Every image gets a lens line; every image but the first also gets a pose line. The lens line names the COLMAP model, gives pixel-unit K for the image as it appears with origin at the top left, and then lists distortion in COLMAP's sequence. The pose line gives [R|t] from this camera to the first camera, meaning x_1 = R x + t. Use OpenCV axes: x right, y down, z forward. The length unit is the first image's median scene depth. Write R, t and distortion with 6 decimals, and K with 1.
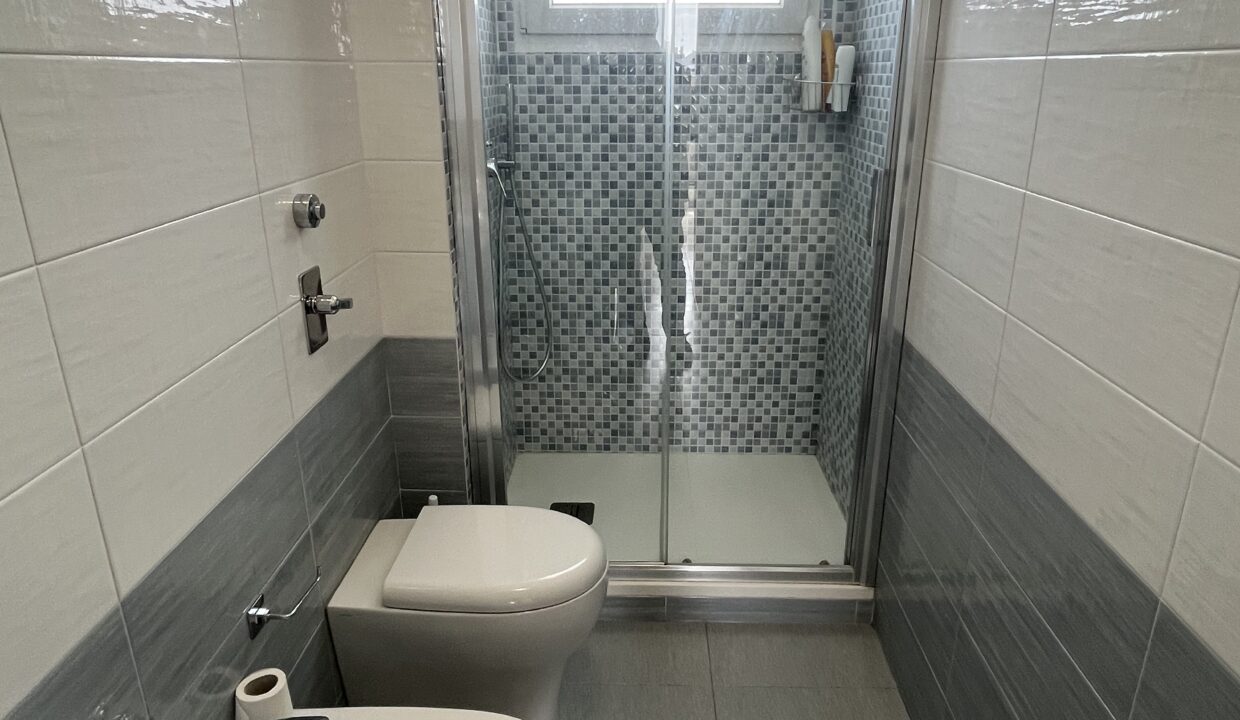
lens RADIAL K [[810.0, 0, 621.7], [0, 810.0, 355.2], [0, 0, 1]] dist [0.007645, -0.006002]
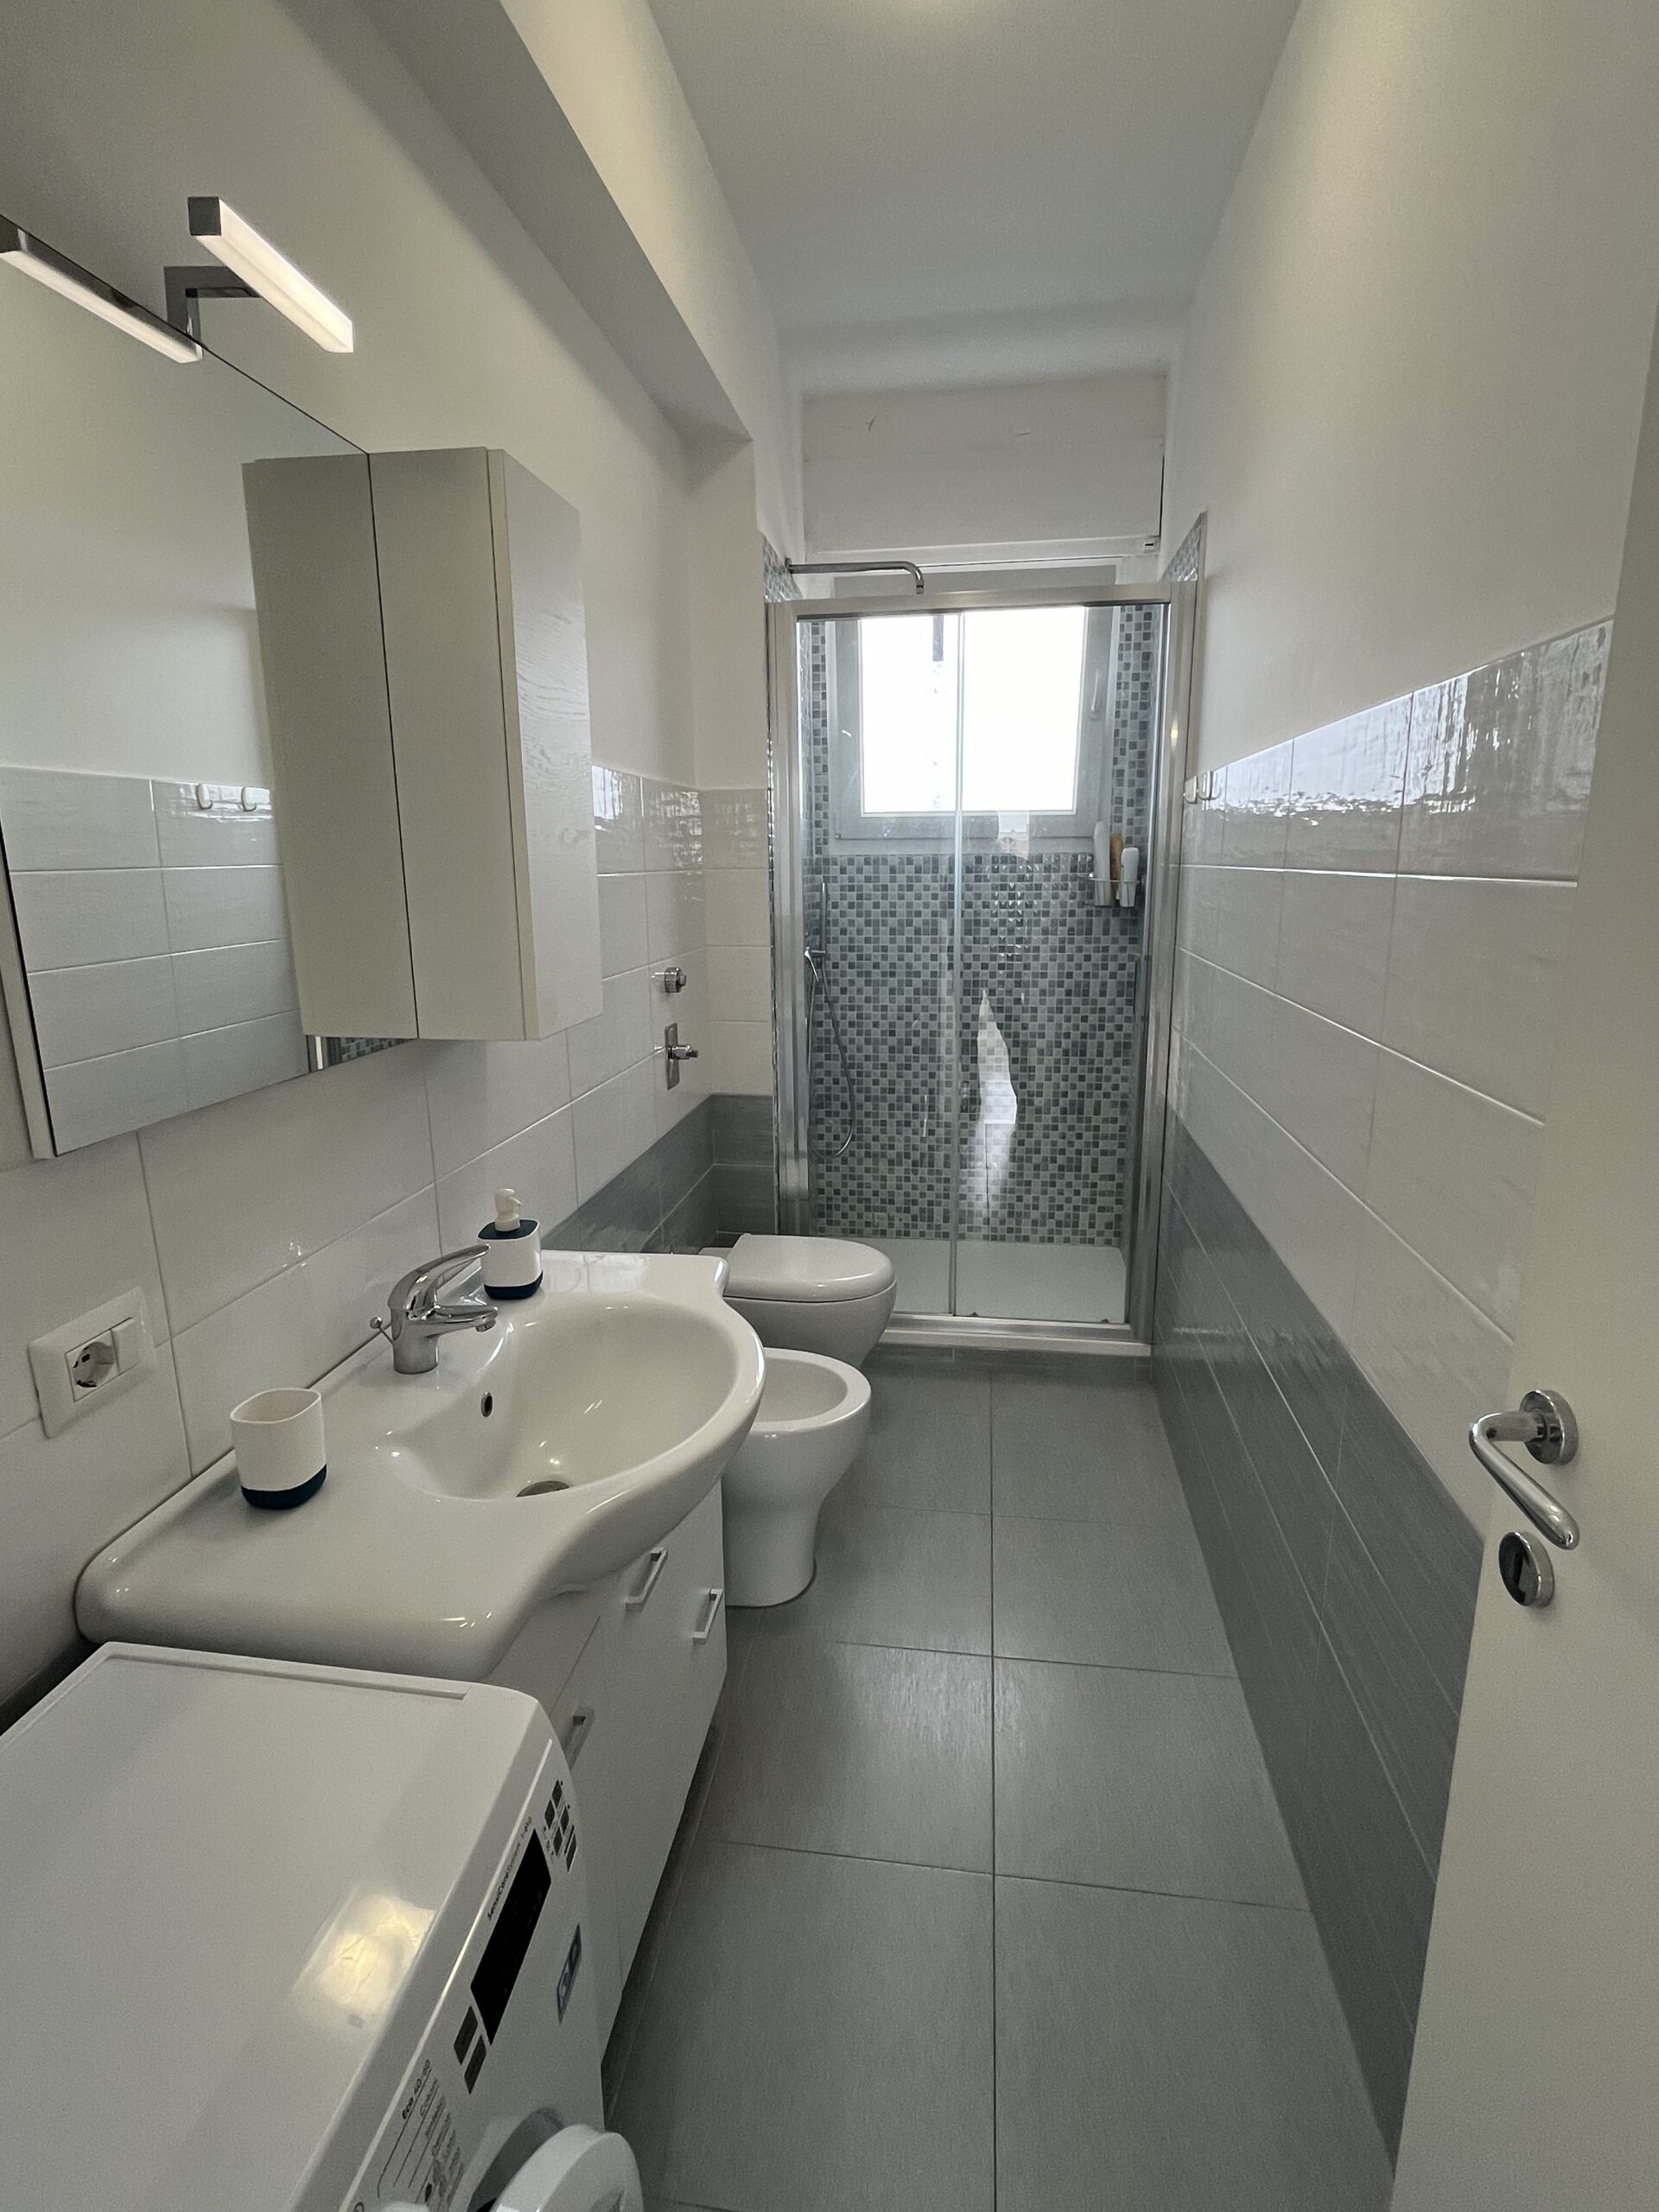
lens RADIAL K [[1084.0, 0, 830.1], [0, 1084.0, 1109.7], [0, 0, 1]] dist [-0.002190, 0.000278]
pose [[0.993601, 0.018448, -0.111428, 0.037754], [-0.030464, 0.993779, -0.107122, 0.120387], [0.108758, 0.109831, 0.987982, -0.391951]]
